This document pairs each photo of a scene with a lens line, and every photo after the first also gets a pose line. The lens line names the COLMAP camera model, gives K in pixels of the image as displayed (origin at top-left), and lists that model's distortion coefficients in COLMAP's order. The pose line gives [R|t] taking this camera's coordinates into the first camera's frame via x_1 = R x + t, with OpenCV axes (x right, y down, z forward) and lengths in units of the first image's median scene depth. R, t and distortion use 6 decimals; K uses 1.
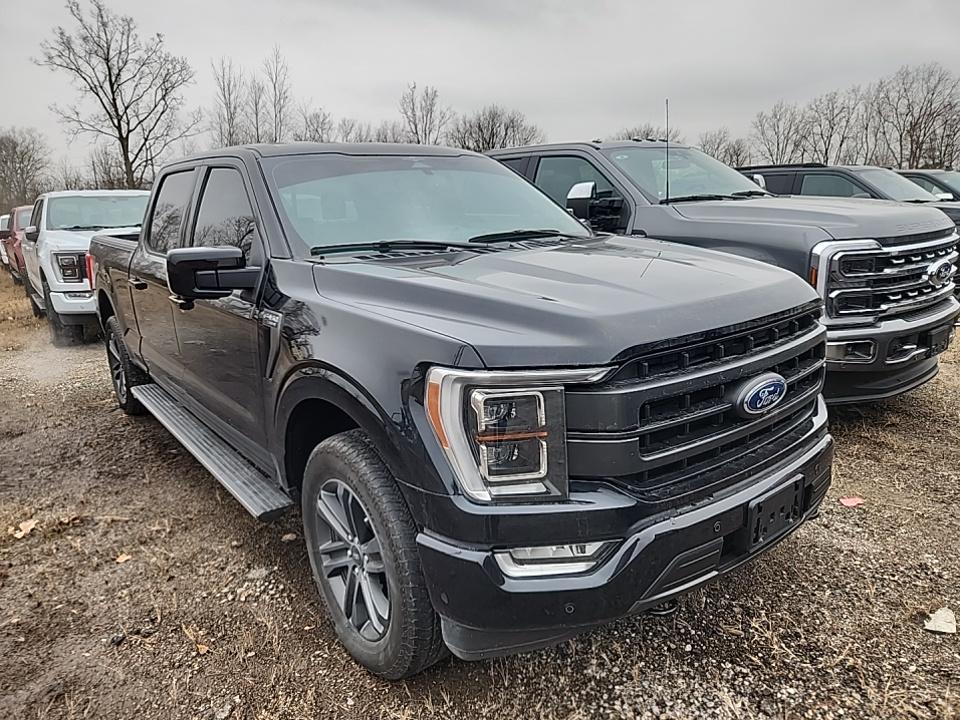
lens RADIAL K [[641.5, 0, 481.5], [0, 641.5, 356.9], [0, 0, 1]] dist [0.060603, -0.039349]
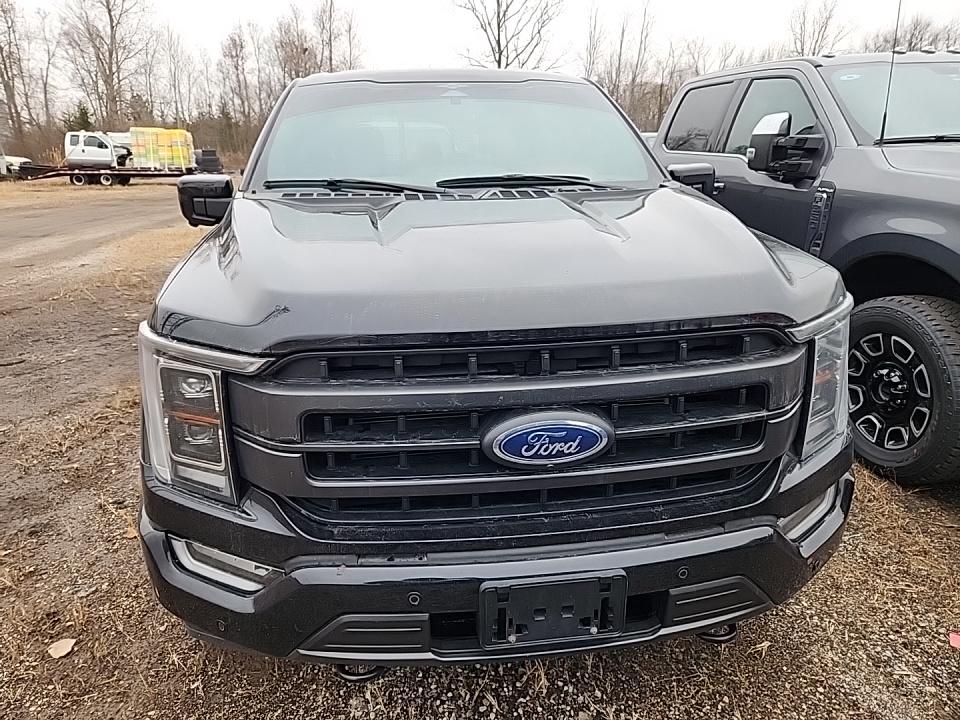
lens RADIAL K [[641.5, 0, 480.1], [0, 641.5, 355.6], [0, 0, 1]] dist [0.060603, -0.039349]
pose [[0.861362, 0.184436, -0.473328, 0.373240], [-0.139094, 0.981784, 0.129436, -0.058802], [0.488579, -0.045654, 0.871325, 0.209563]]
